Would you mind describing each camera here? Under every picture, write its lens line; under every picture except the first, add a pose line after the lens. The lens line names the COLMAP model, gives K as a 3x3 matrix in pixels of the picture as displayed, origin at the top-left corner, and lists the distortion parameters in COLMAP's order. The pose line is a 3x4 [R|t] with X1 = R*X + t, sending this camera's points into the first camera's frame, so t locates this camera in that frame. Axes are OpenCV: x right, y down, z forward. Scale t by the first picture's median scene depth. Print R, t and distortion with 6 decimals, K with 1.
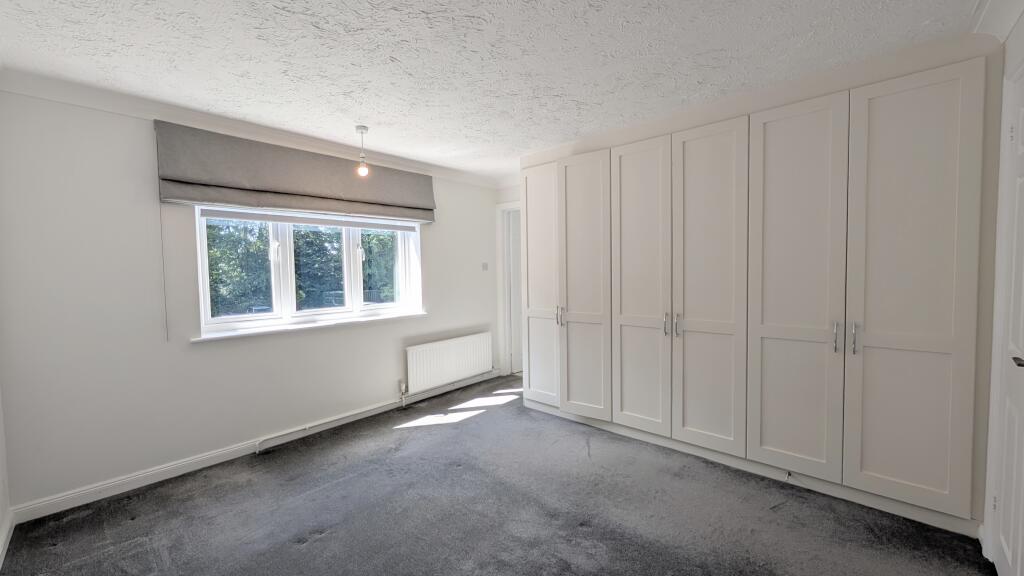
lens RADIAL K [[384.4, 0, 520.2], [0, 384.4, 286.7], [0, 0, 1]] dist [0.000264, -0.000040]
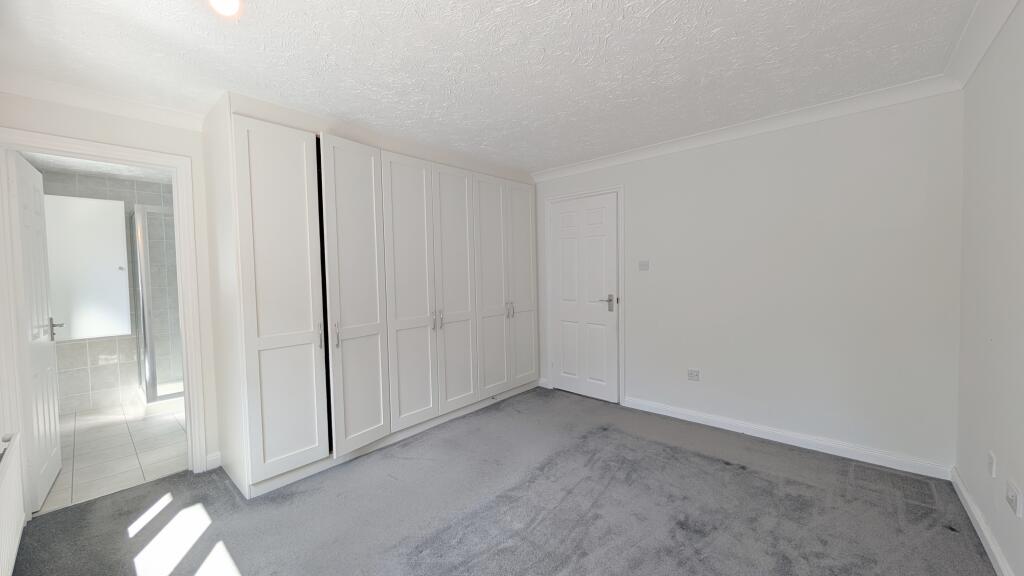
lens RADIAL K [[384.4, 0, 517.0], [0, 384.4, 288.4], [0, 0, 1]] dist [0.000264, -0.000040]
pose [[-0.027812, -0.015020, 0.999500, -0.771026], [0.070413, 0.997374, 0.016947, -0.003522], [-0.997130, 0.070849, -0.026682, 0.732665]]
